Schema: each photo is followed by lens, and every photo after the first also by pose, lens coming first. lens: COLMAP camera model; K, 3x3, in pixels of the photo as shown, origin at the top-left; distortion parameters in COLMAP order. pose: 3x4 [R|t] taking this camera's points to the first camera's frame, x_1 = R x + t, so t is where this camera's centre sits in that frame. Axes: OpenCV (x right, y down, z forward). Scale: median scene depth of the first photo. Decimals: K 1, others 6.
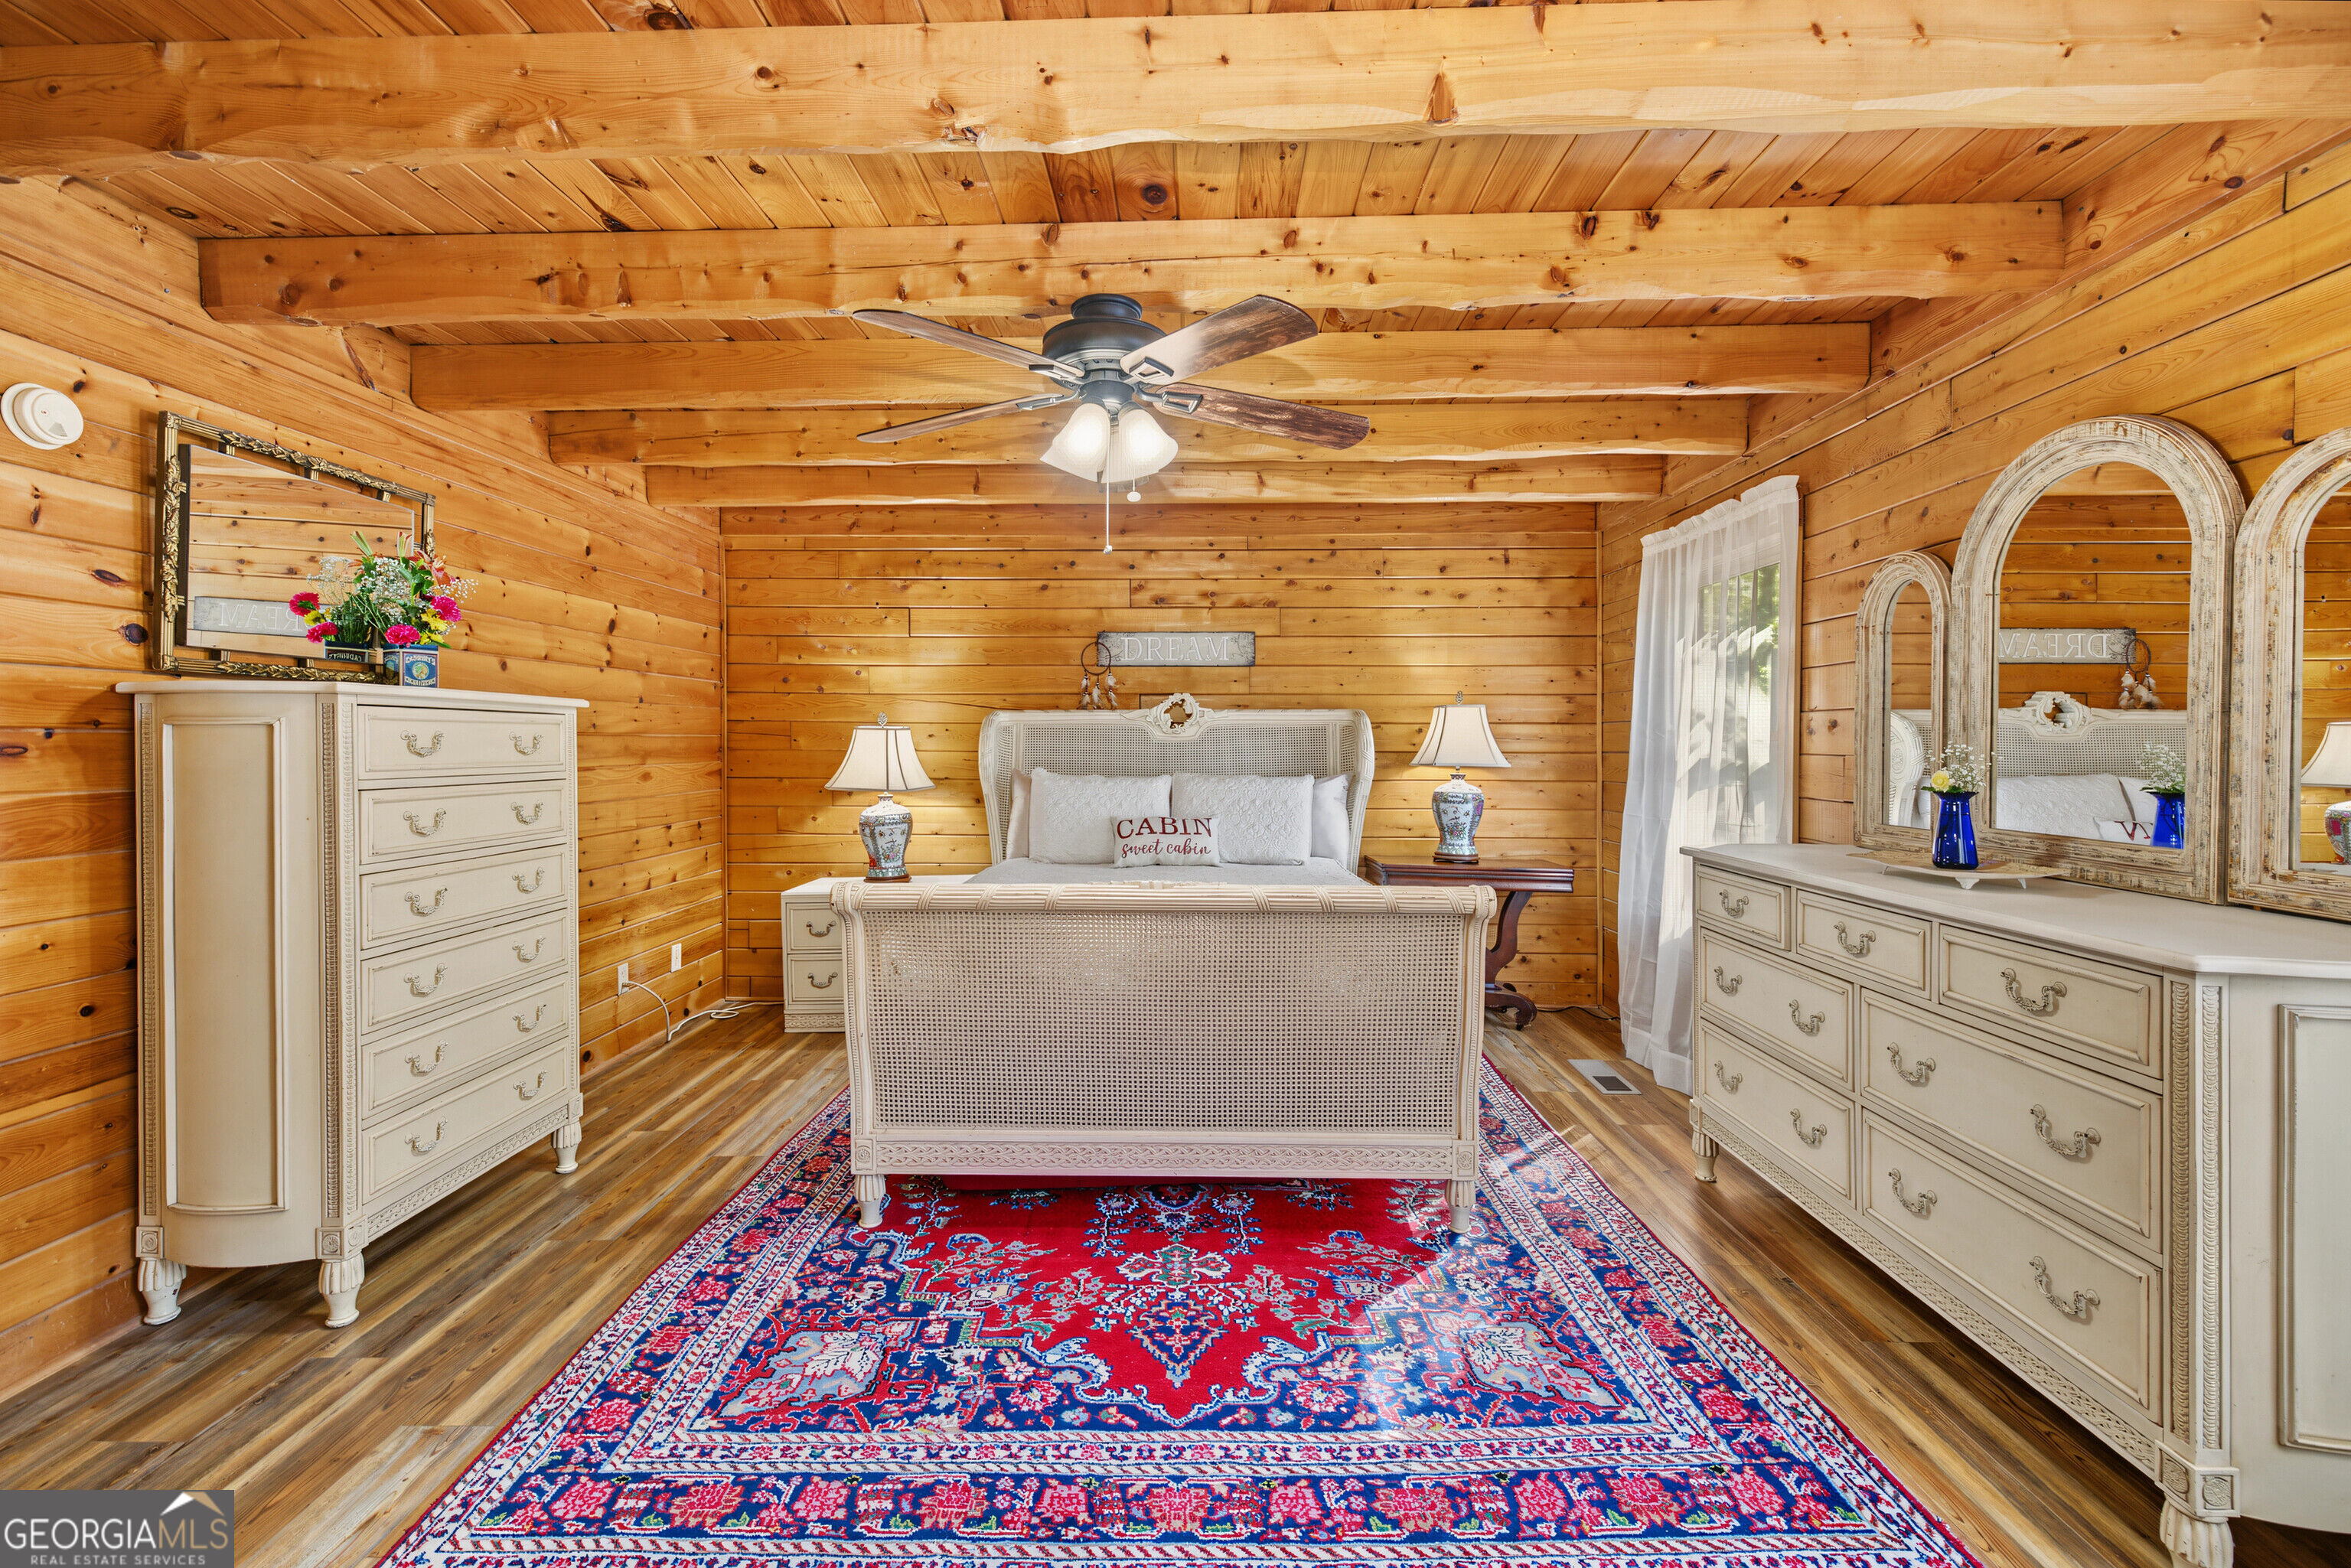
lens RADIAL K [[1020.6, 0, 1171.0], [0, 1020.6, 749.7], [0, 0, 1]] dist [-0.000189, -0.000718]
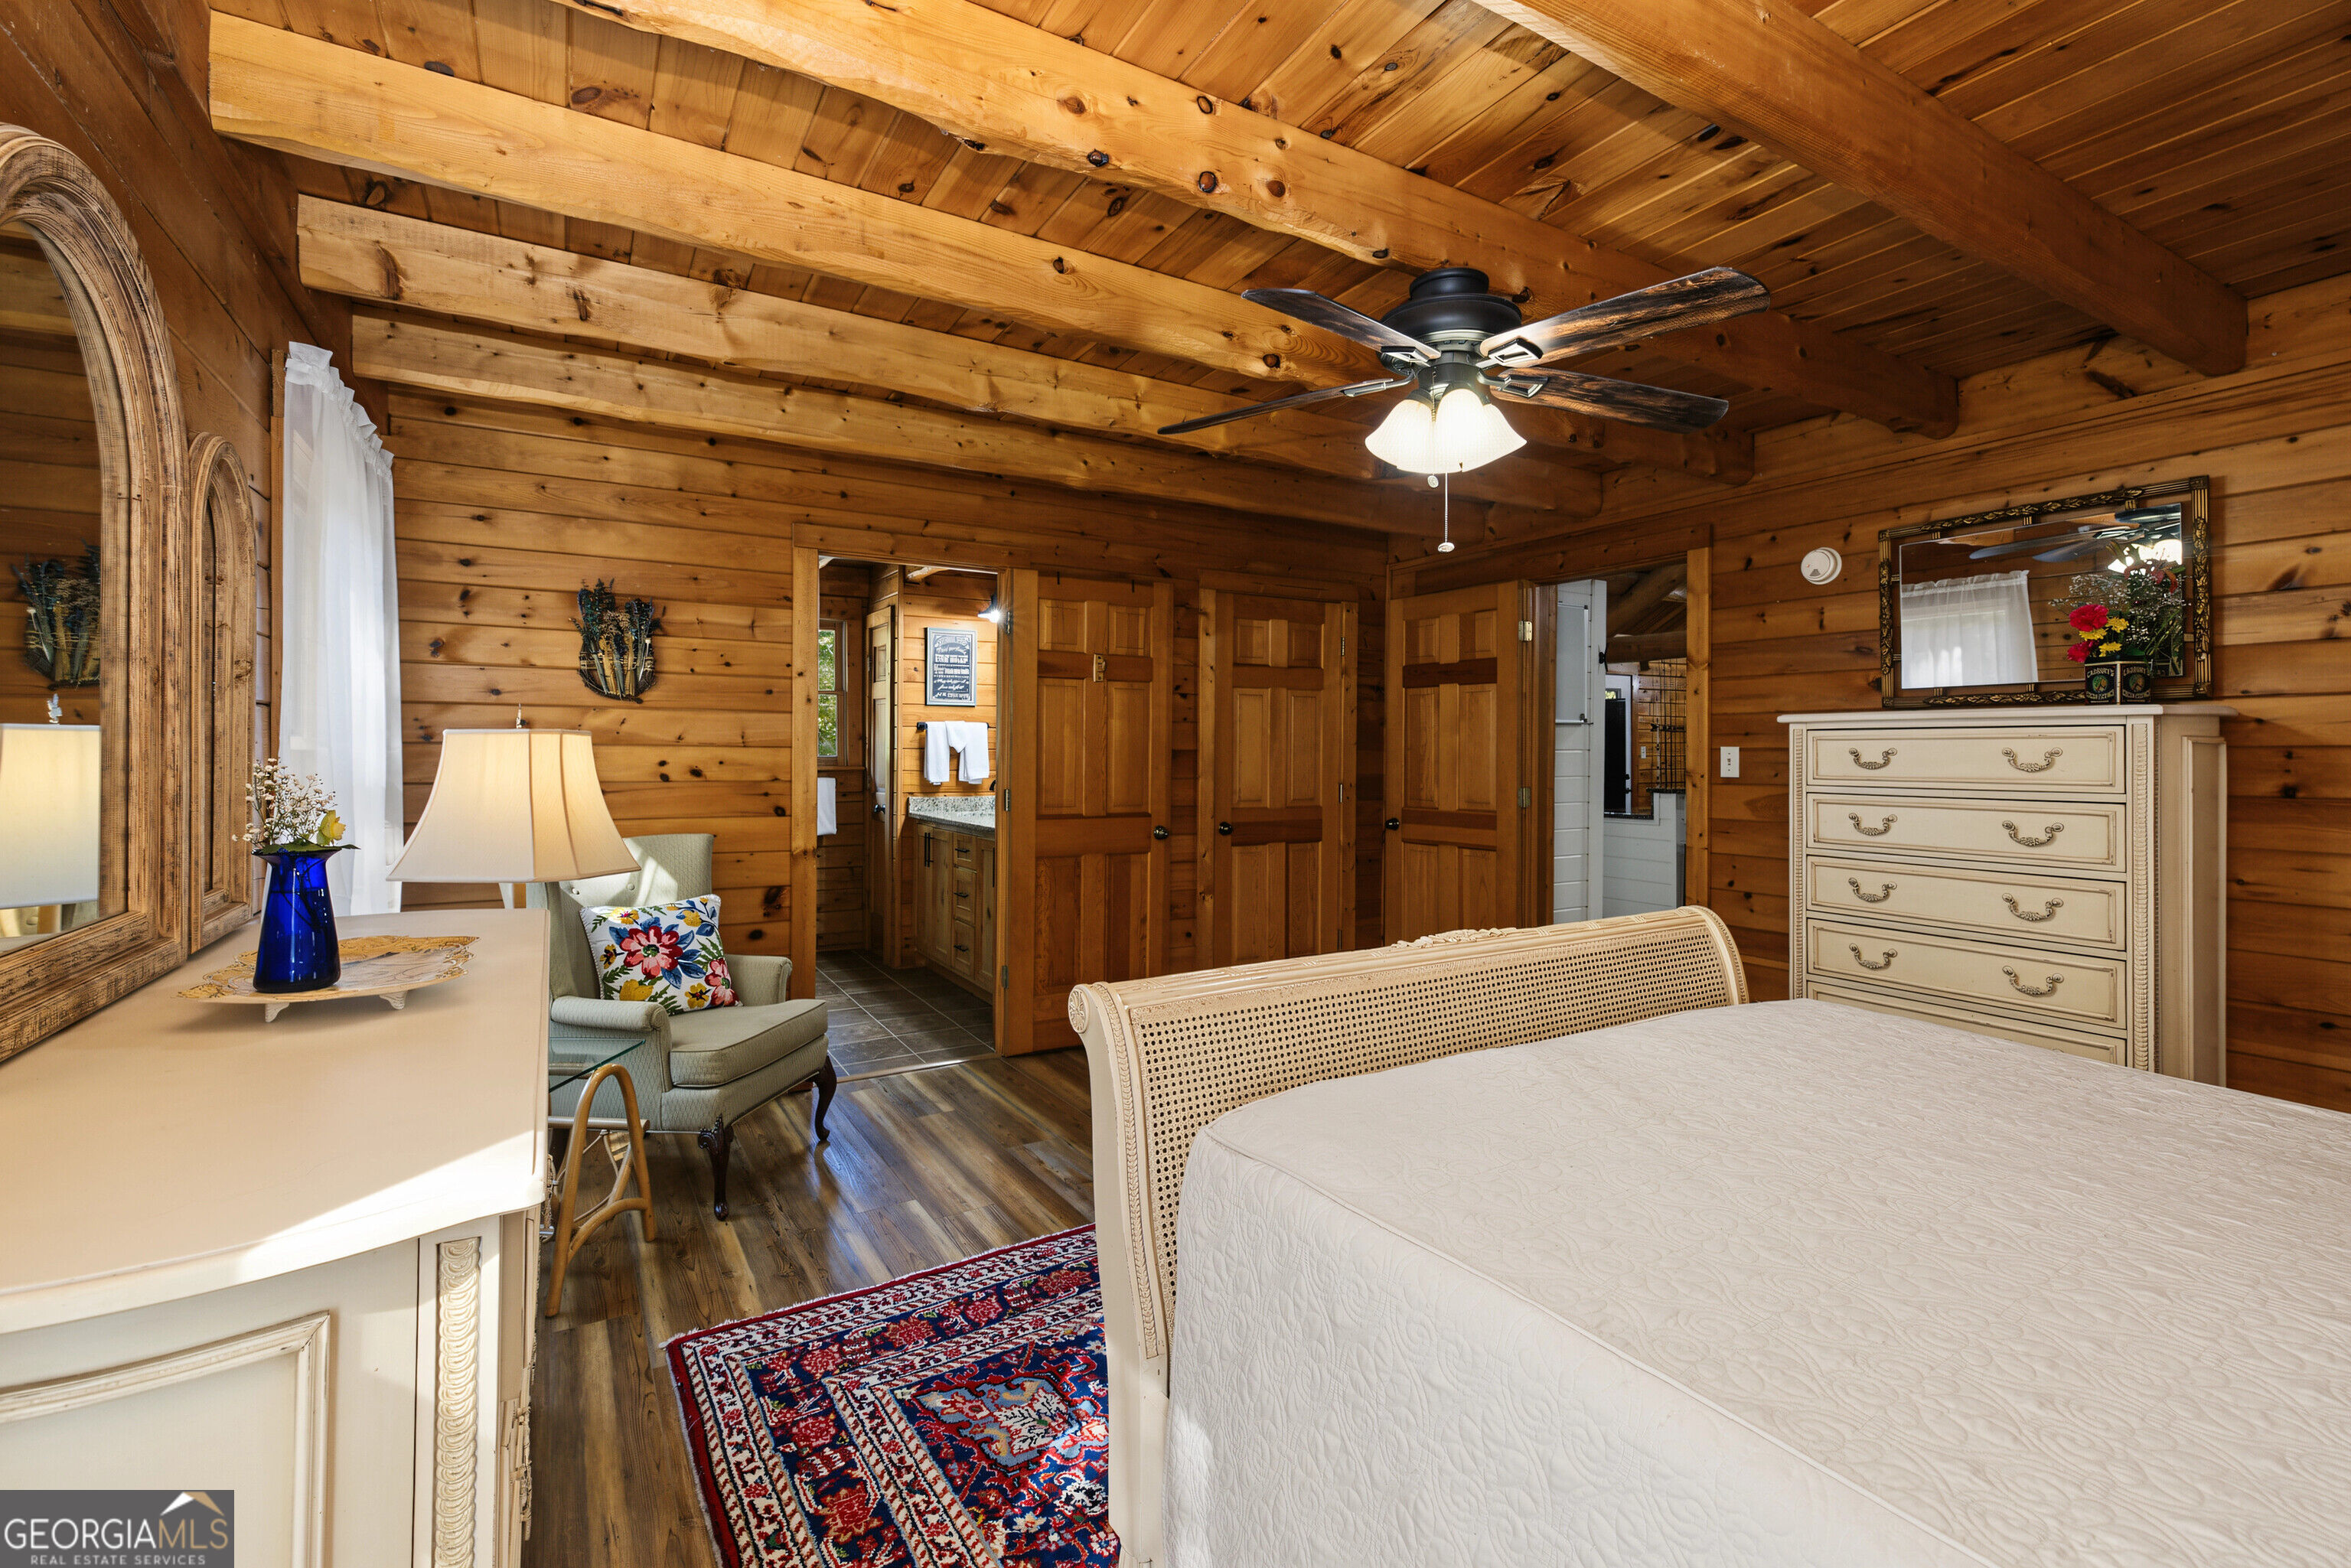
lens RADIAL K [[1020.6, 0, 1171.0], [0, 1020.6, 749.7], [0, 0, 1]] dist [-0.000189, -0.000718]
pose [[-0.846171, -0.003355, -0.532900, 0.793619], [-0.003700, 0.999993, -0.000419, -0.017454], [0.532898, 0.001617, -0.846178, 2.061823]]
